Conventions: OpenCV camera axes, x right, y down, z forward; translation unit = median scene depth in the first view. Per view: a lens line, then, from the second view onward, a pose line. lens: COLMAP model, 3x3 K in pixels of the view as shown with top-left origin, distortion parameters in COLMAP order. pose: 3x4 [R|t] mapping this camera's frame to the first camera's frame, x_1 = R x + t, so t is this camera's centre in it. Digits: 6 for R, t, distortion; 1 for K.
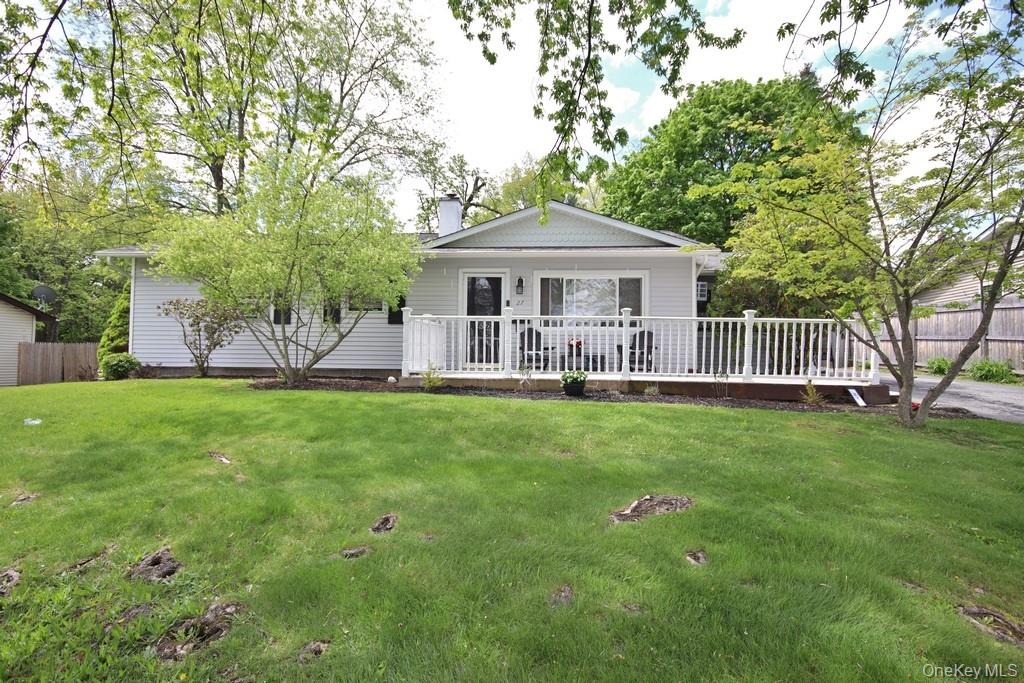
lens RADIAL K [[513.0, 0, 506.6], [0, 513.0, 346.2], [0, 0, 1]] dist [0.006908, 0.000867]
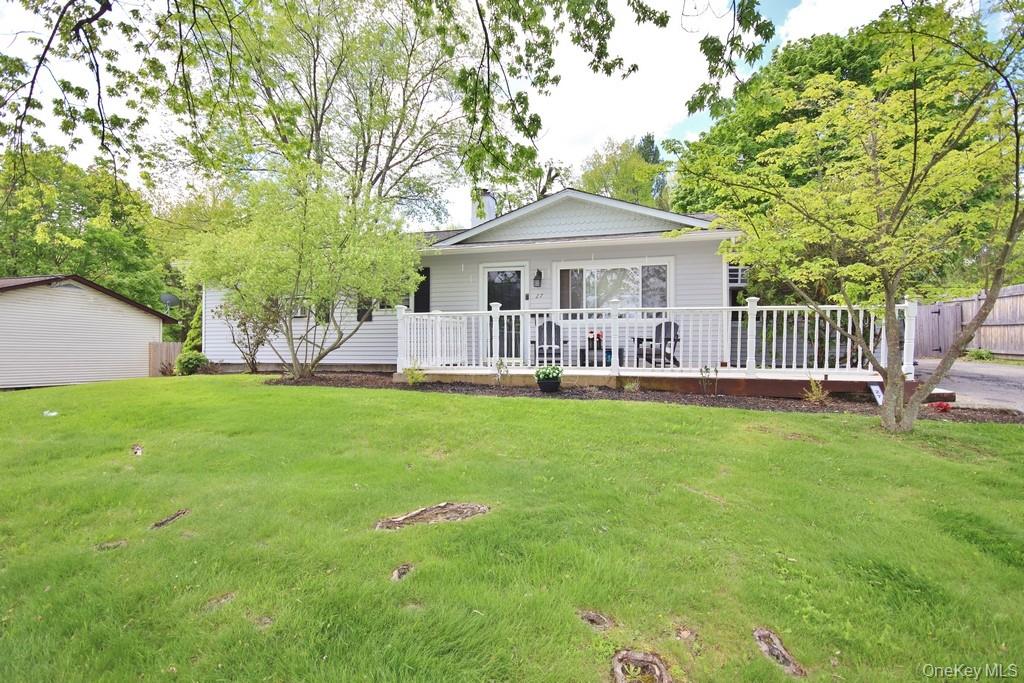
lens RADIAL K [[513.0, 0, 506.6], [0, 513.0, 346.2], [0, 0, 1]] dist [0.006908, 0.000867]
pose [[0.981625, -0.013098, -0.190371, 0.153096], [0.015999, 0.999778, 0.013711, -0.002933], [0.190149, -0.016504, 0.981617, 0.024092]]
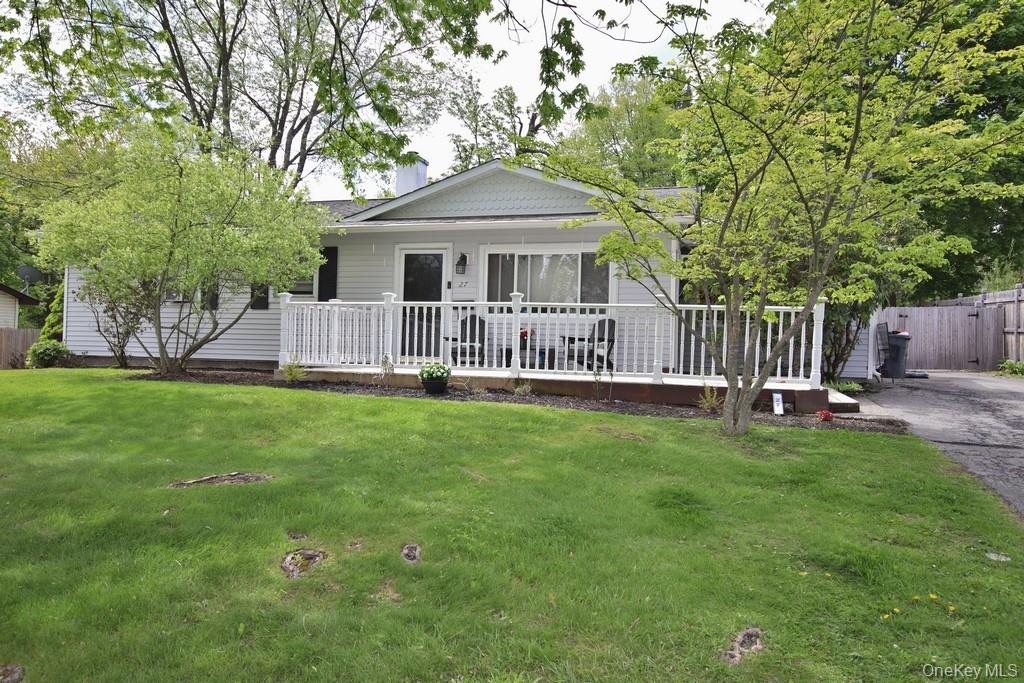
lens RADIAL K [[697.9, 0, 492.1], [0, 697.9, 337.5], [0, 0, 1]] dist [0.025825, -0.001276]
pose [[0.981456, 0.008996, -0.191477, 0.293752], [-0.008764, 0.999959, 0.002059, -0.001629], [0.191487, -0.000343, 0.981495, -0.099221]]
